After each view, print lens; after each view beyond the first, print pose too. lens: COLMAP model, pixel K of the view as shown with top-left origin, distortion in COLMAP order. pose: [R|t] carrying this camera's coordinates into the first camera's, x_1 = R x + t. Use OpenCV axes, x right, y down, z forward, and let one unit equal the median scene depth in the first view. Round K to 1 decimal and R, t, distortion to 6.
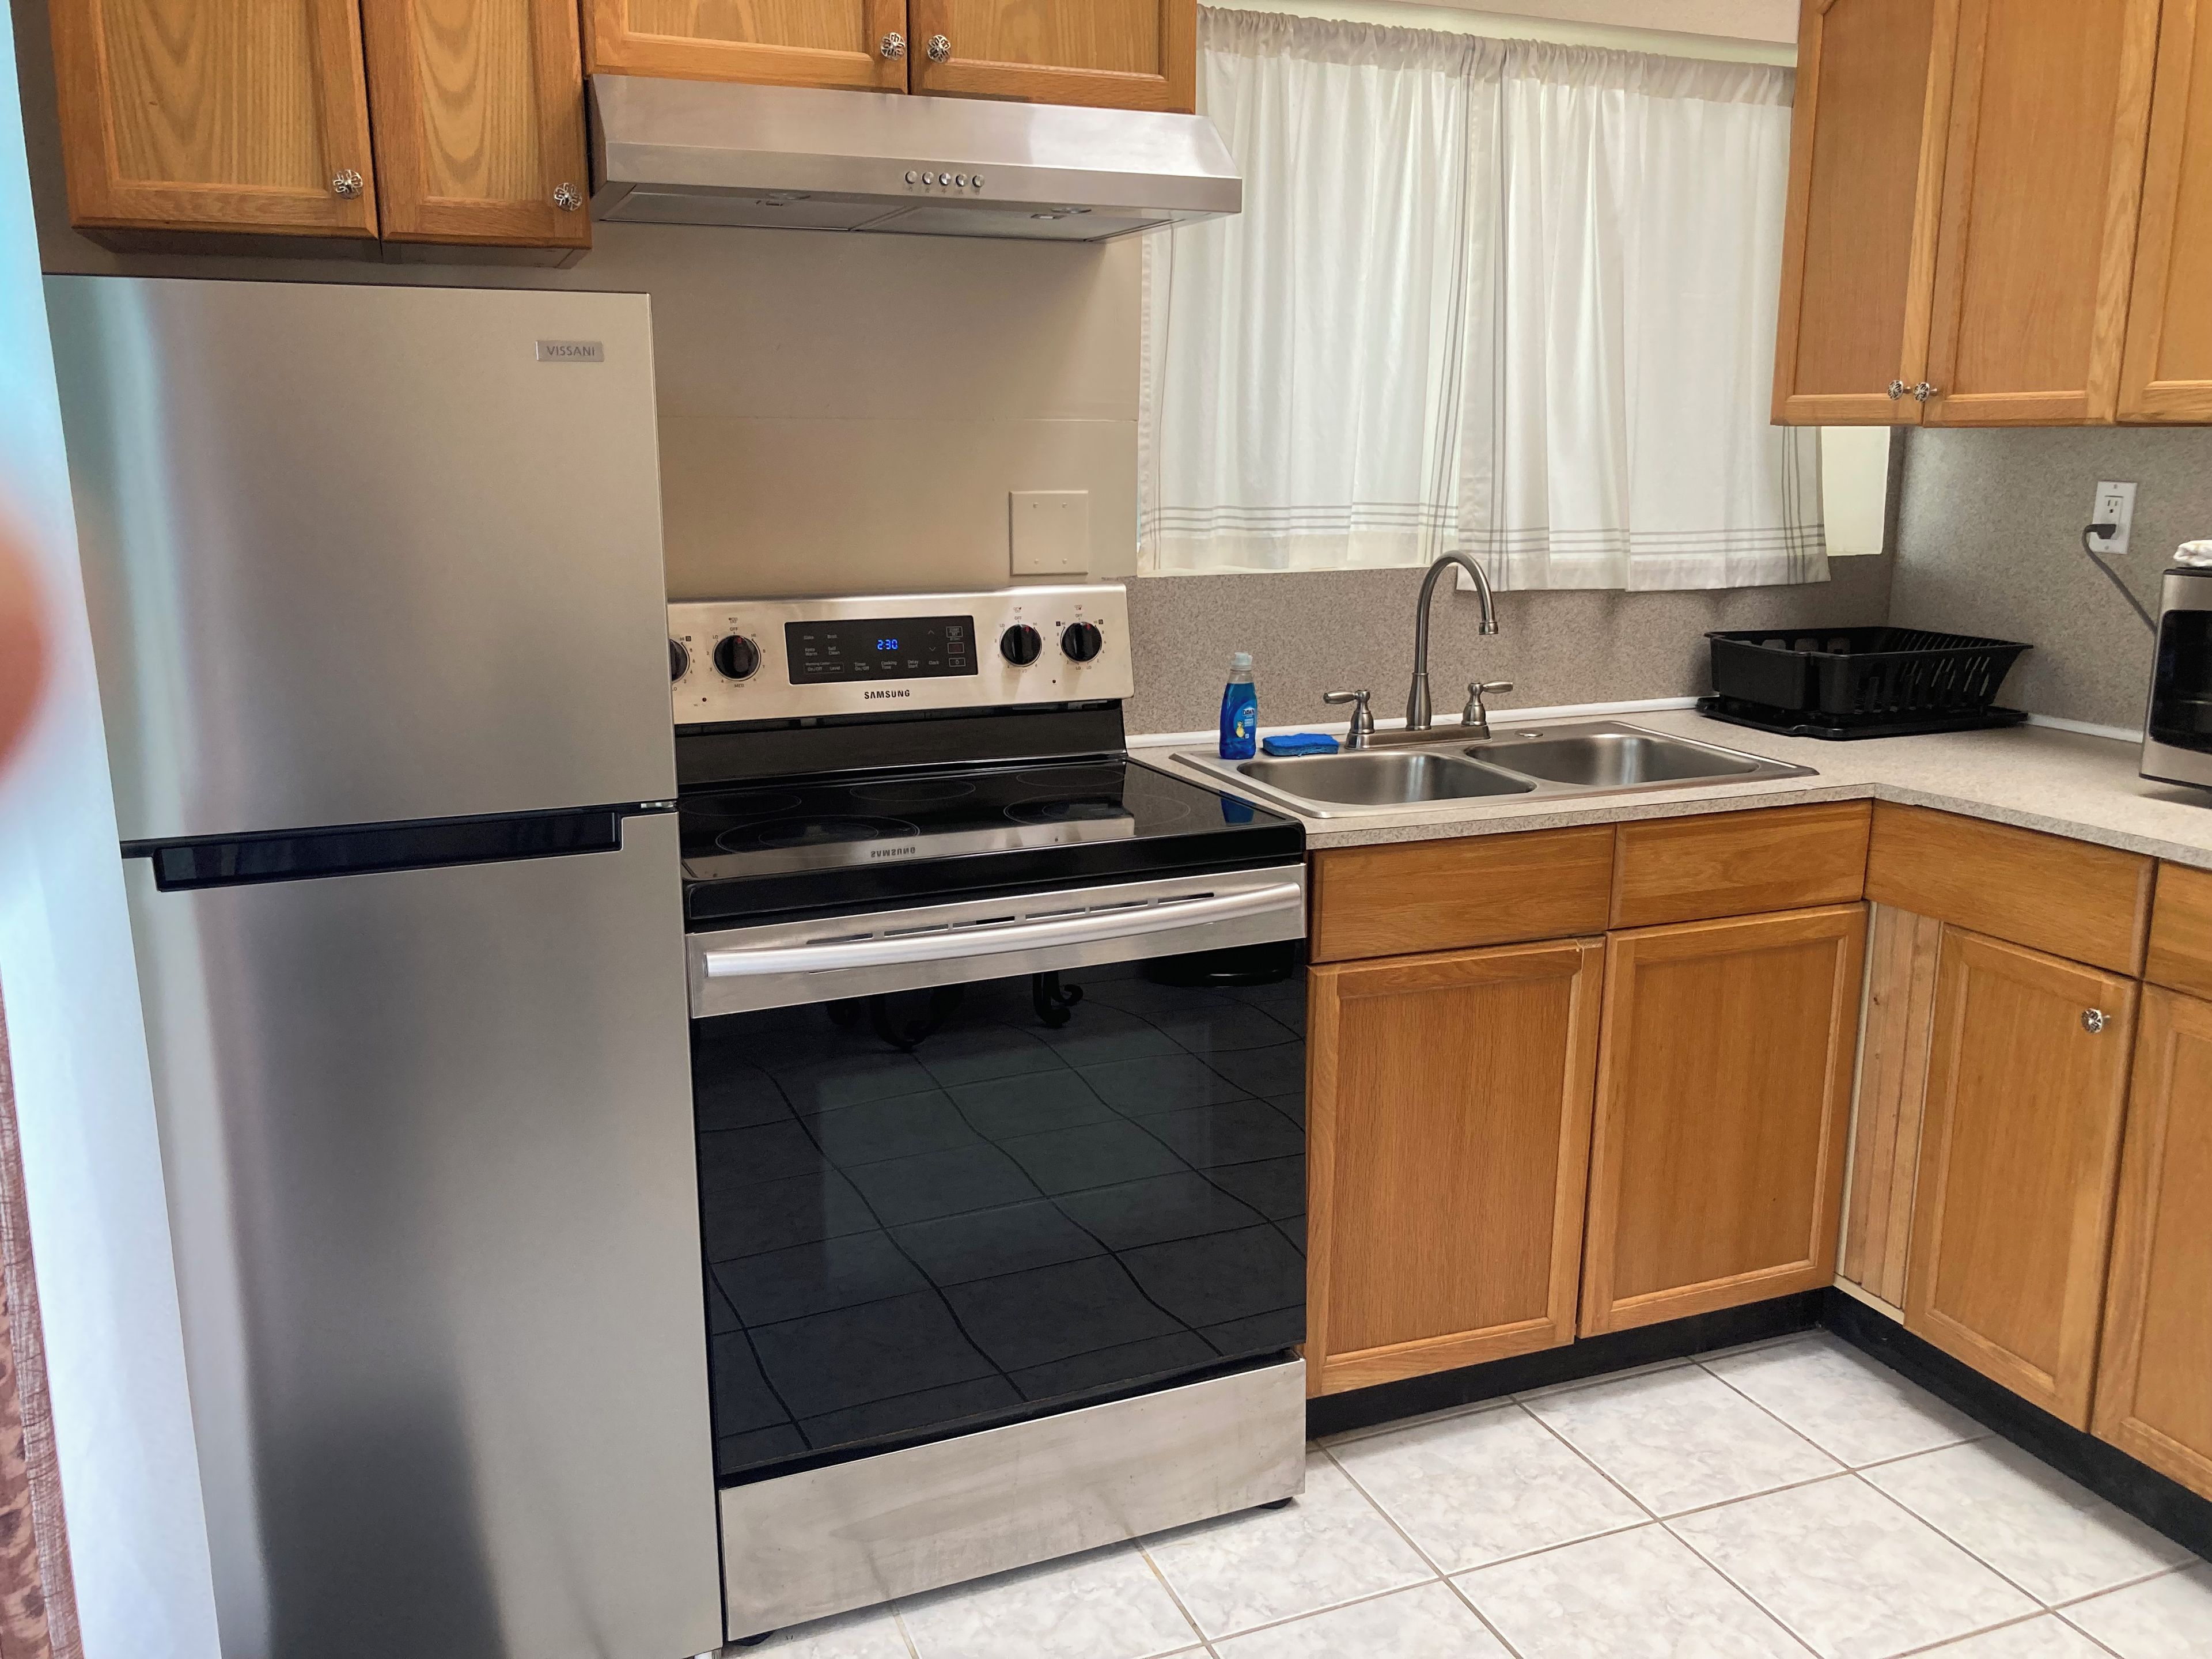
lens RADIAL K [[1870.1, 0, 1098.1], [0, 1870.1, 819.0], [0, 0, 1]] dist [0.044429, -0.010067]
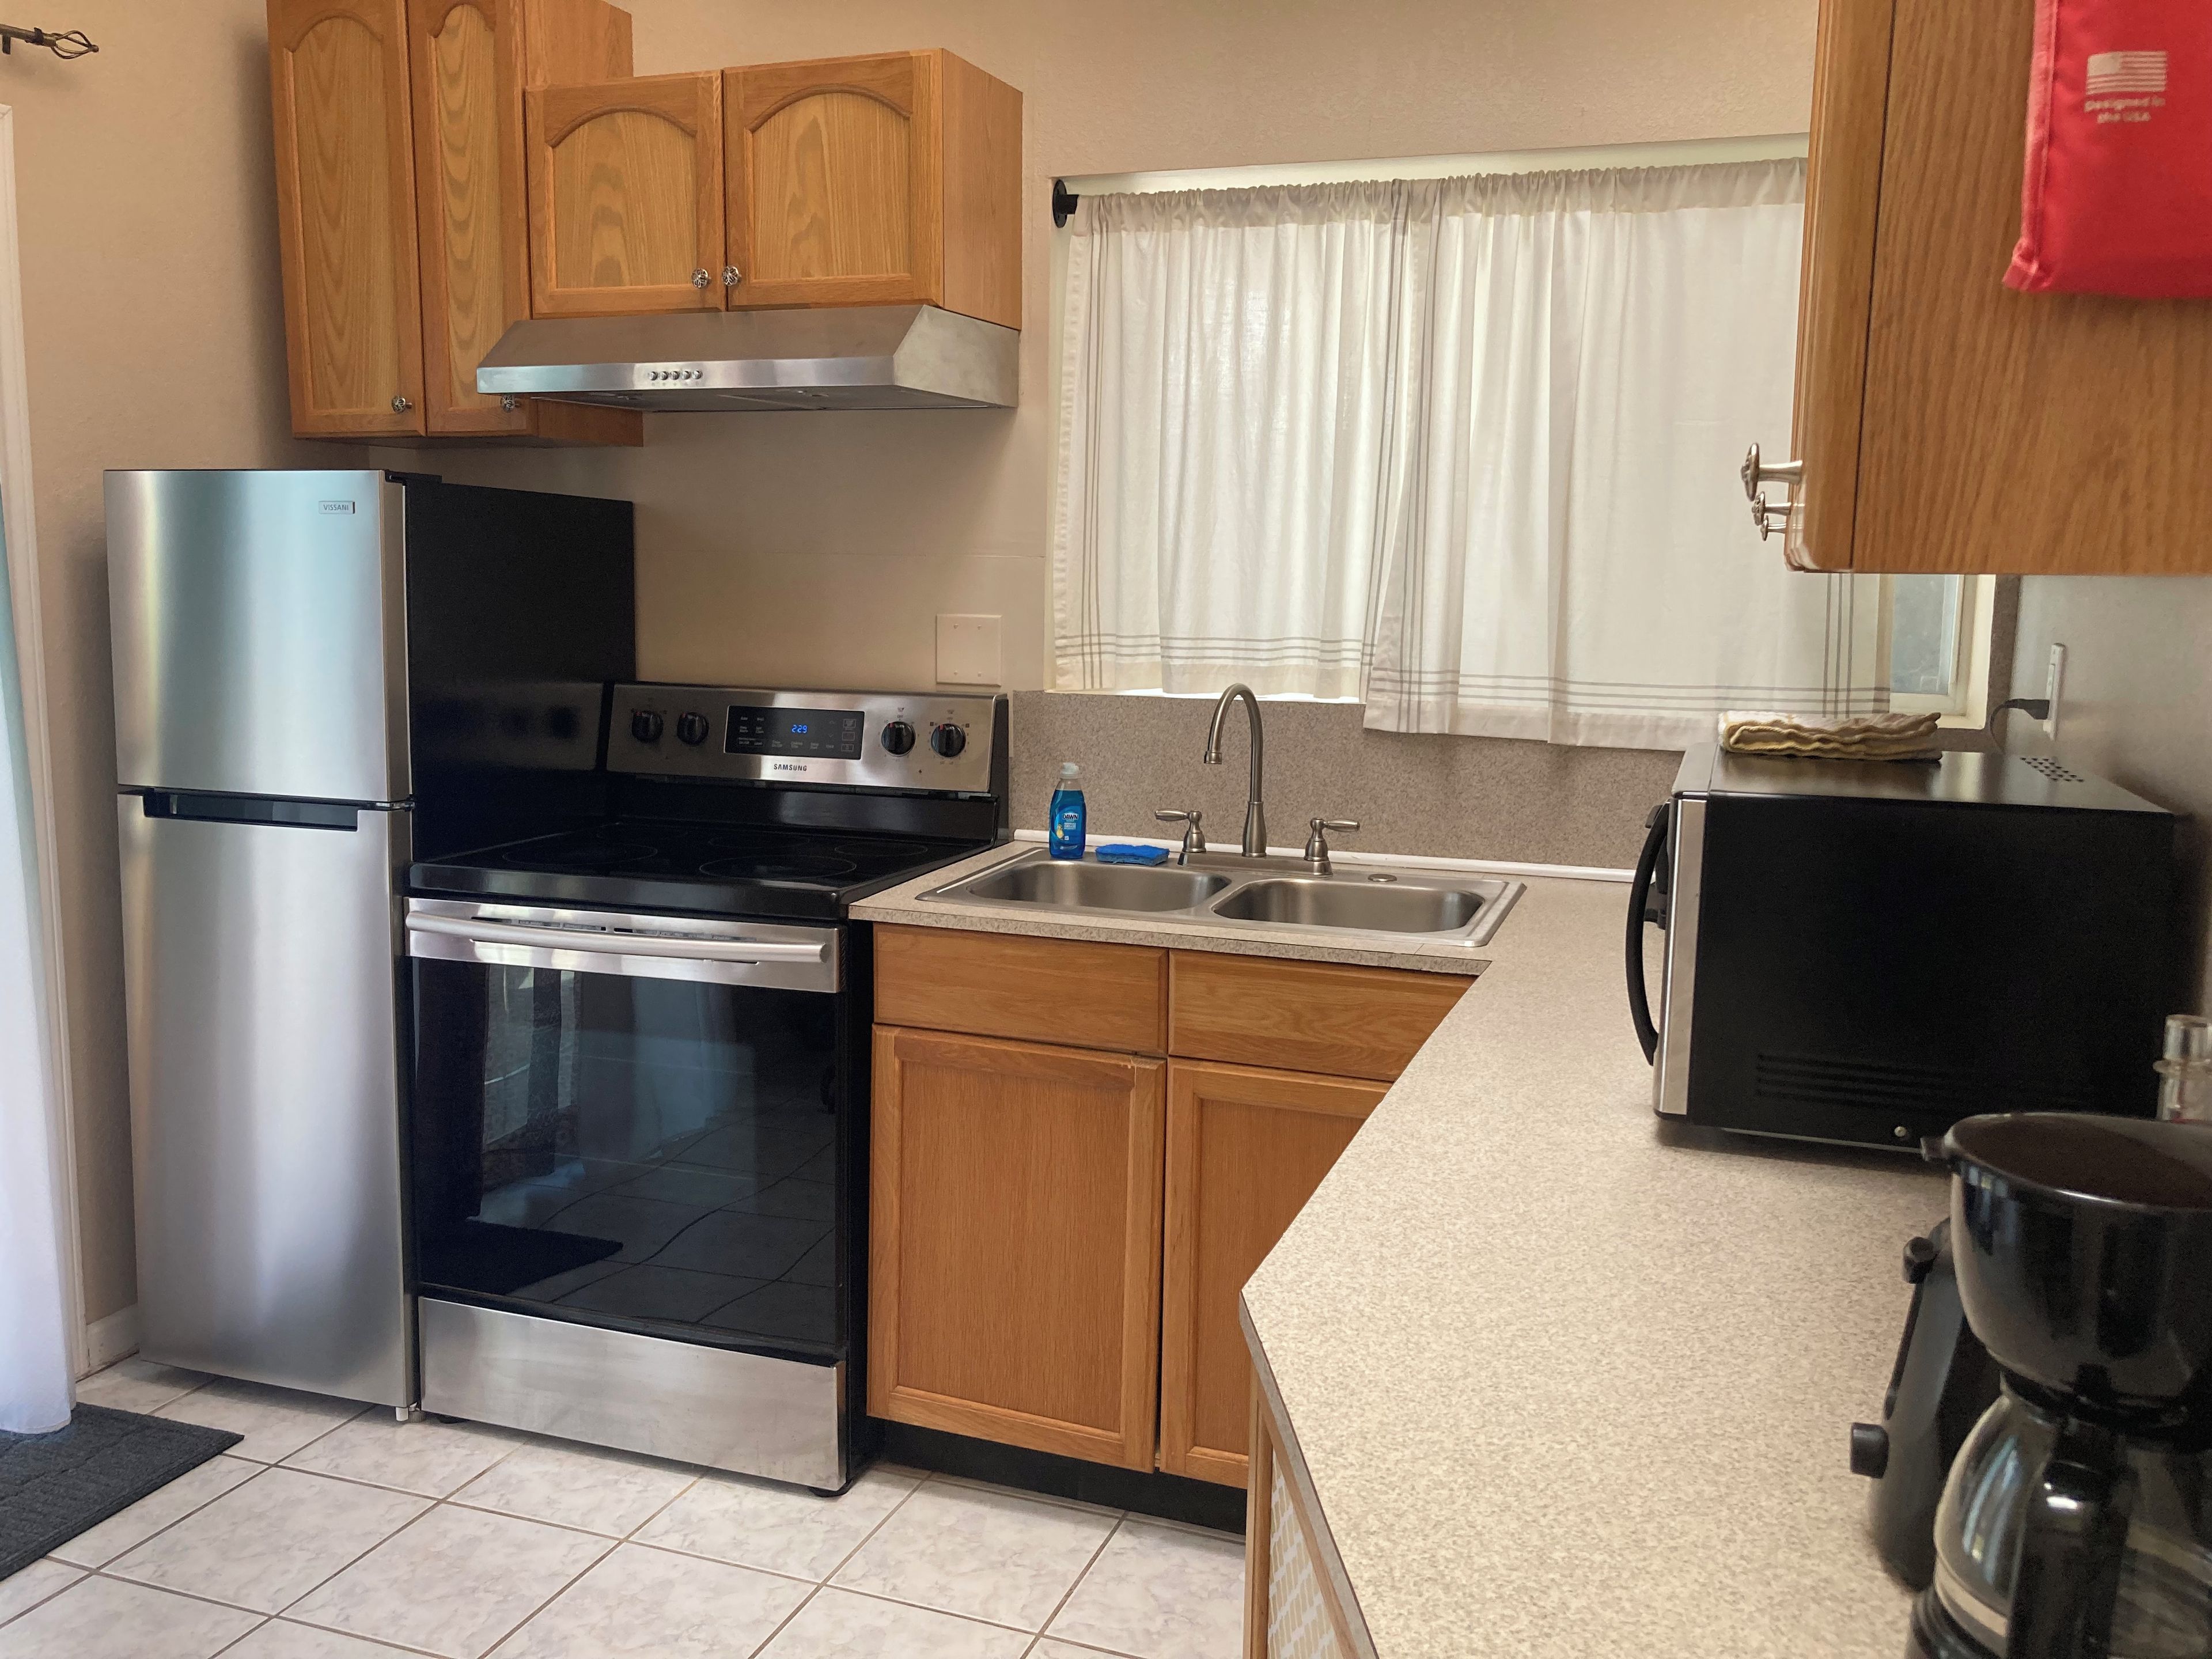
lens RADIAL K [[1870.1, 0, 1098.7], [0, 1870.1, 826.6], [0, 0, 1]] dist [0.044429, -0.010067]
pose [[0.721671, 0.102588, -0.684592, 0.824986], [-0.152070, 0.988294, -0.012209, -0.039940], [0.675326, 0.112917, 0.728824, 0.205398]]
